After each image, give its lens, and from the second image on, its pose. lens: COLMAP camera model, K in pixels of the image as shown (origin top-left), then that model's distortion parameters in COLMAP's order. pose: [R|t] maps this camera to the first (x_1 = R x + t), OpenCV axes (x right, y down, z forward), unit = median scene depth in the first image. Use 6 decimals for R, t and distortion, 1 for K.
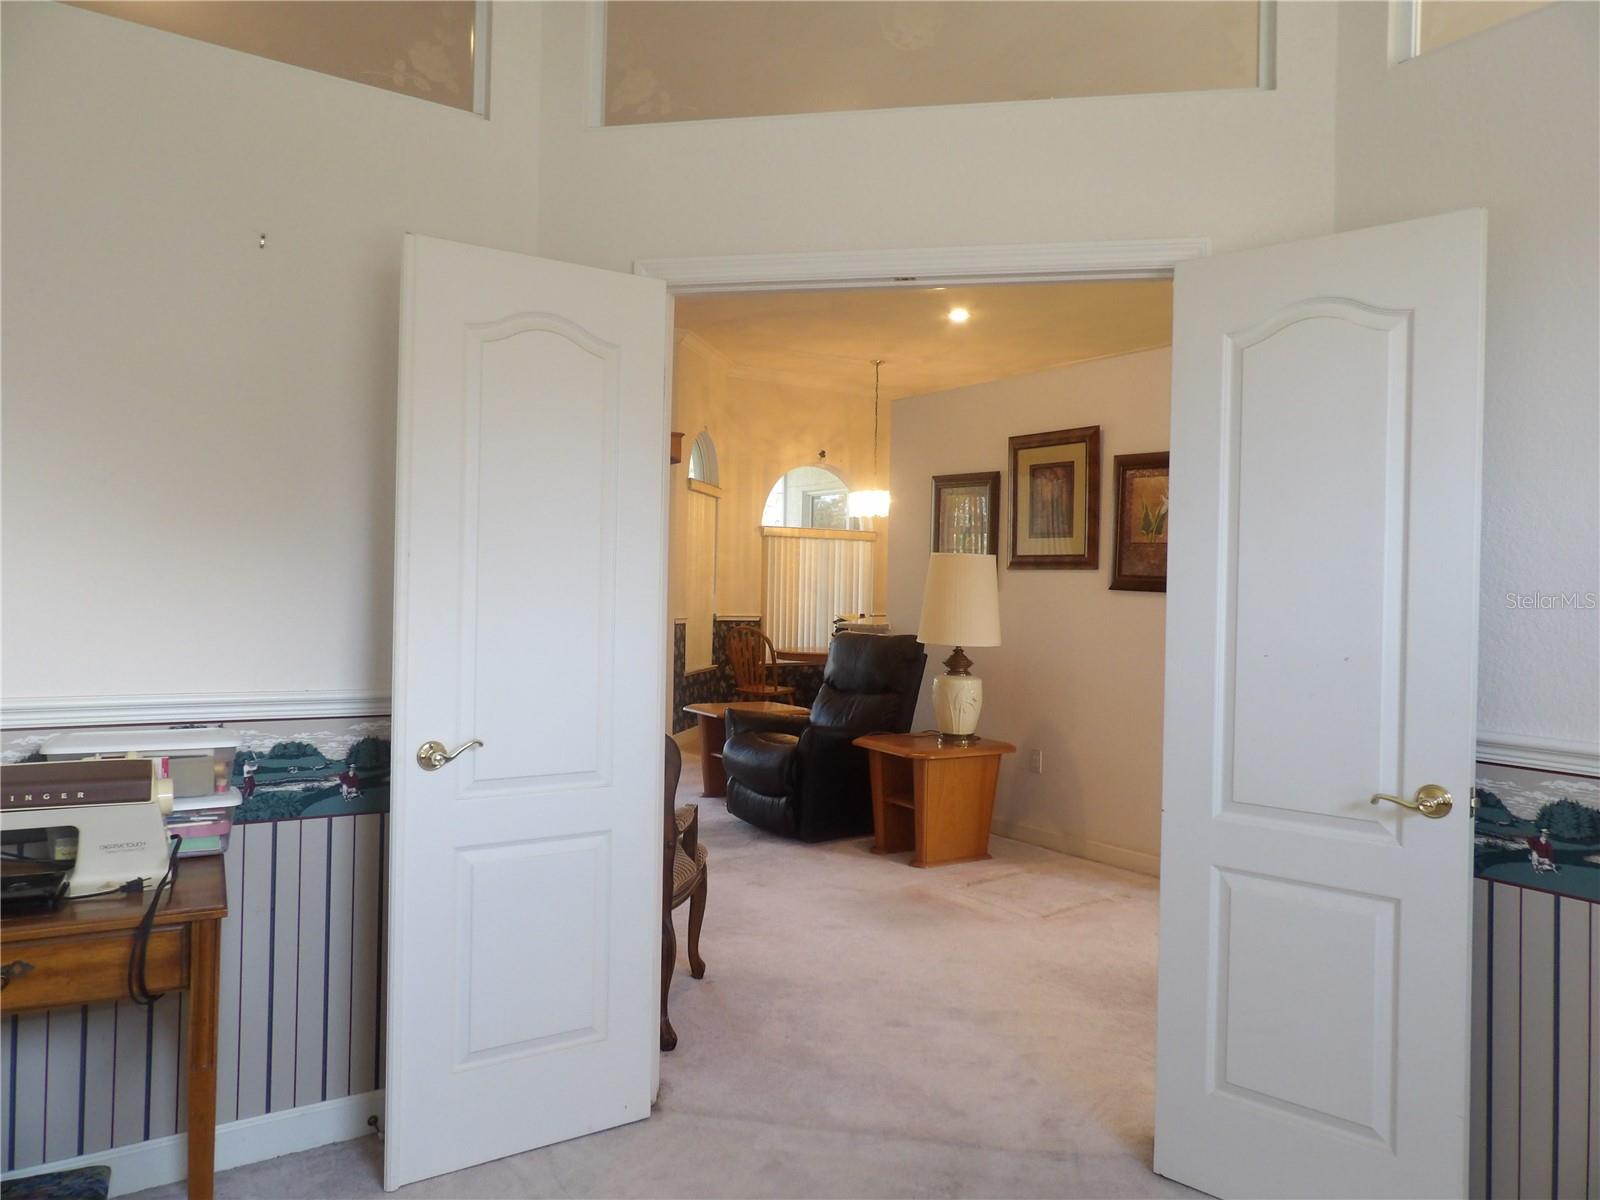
lens RADIAL K [[1102.7, 0, 798.8], [0, 1102.7, 589.0], [0, 0, 1]] dist [-0.042788, 0.047052]
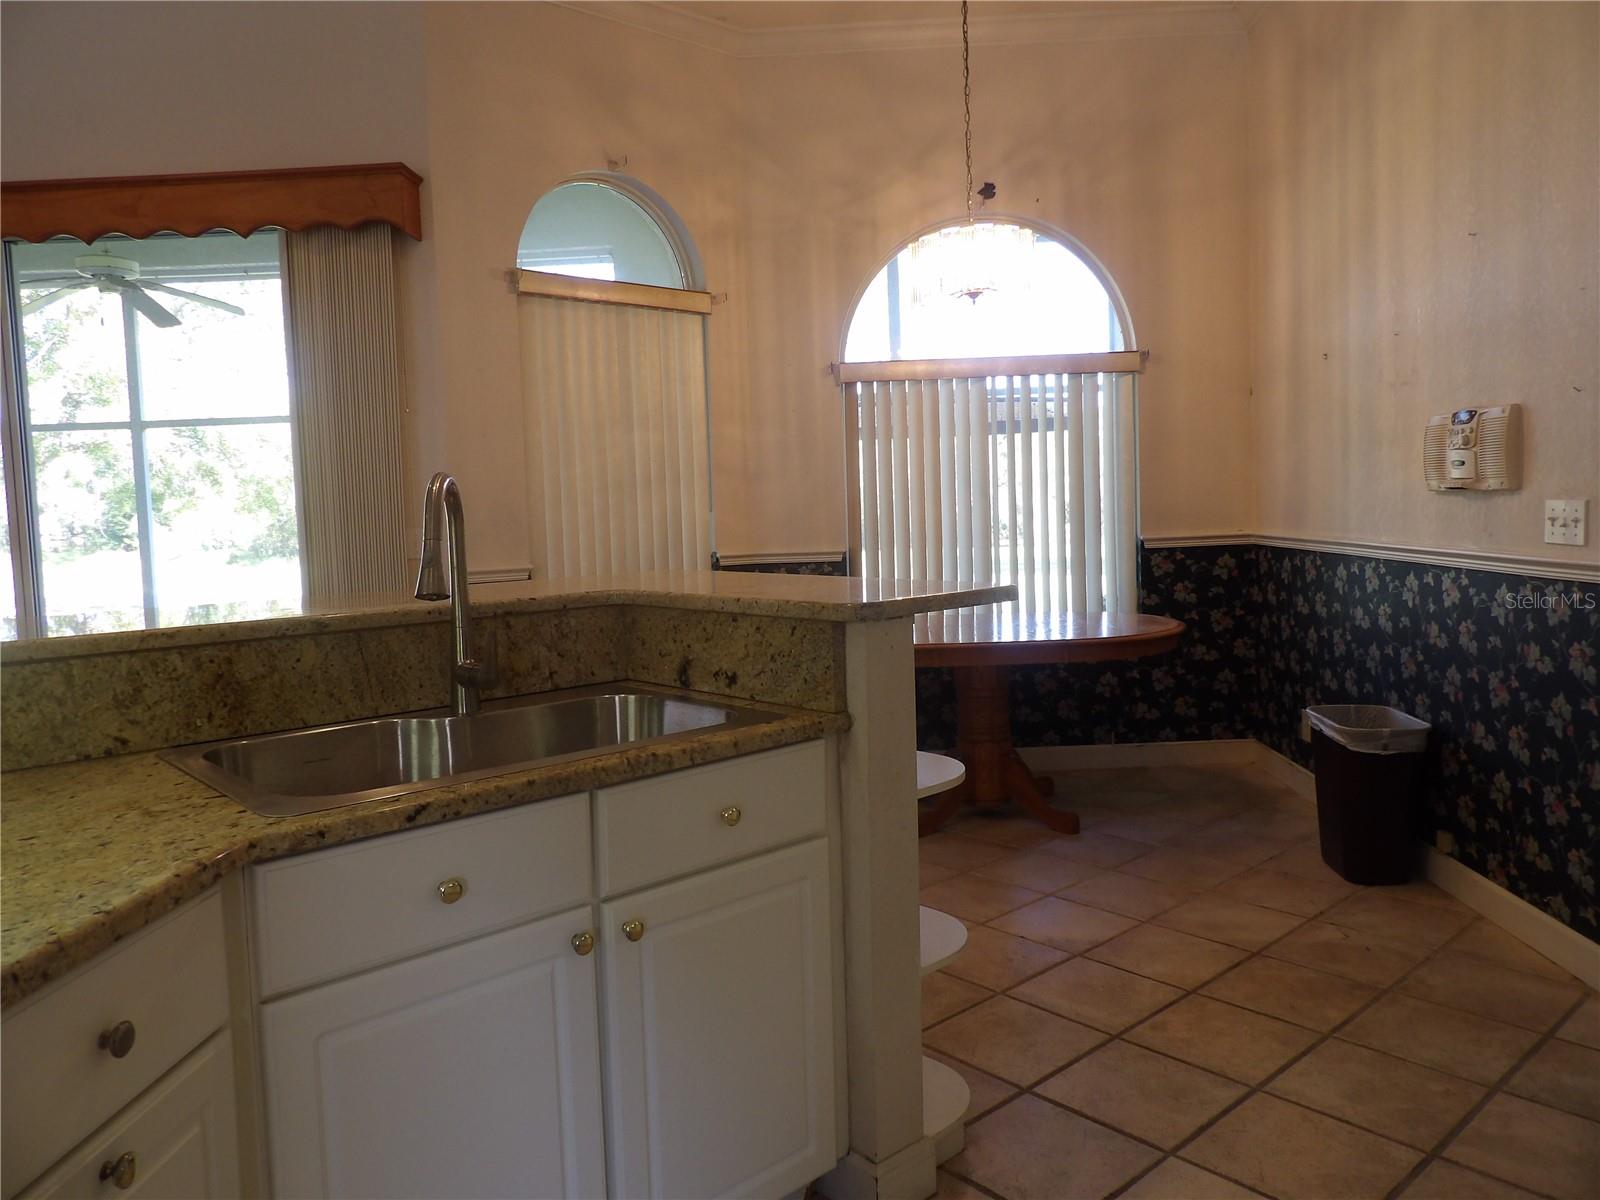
lens RADIAL K [[1102.7, 0, 798.8], [0, 1102.7, 589.0], [0, 0, 1]] dist [-0.042788, 0.047052]
pose [[0.787813, -0.005580, -0.615889, 0.247156], [0.053519, 0.996797, 0.059427, 0.012218], [0.613585, -0.079779, 0.785588, 0.594551]]
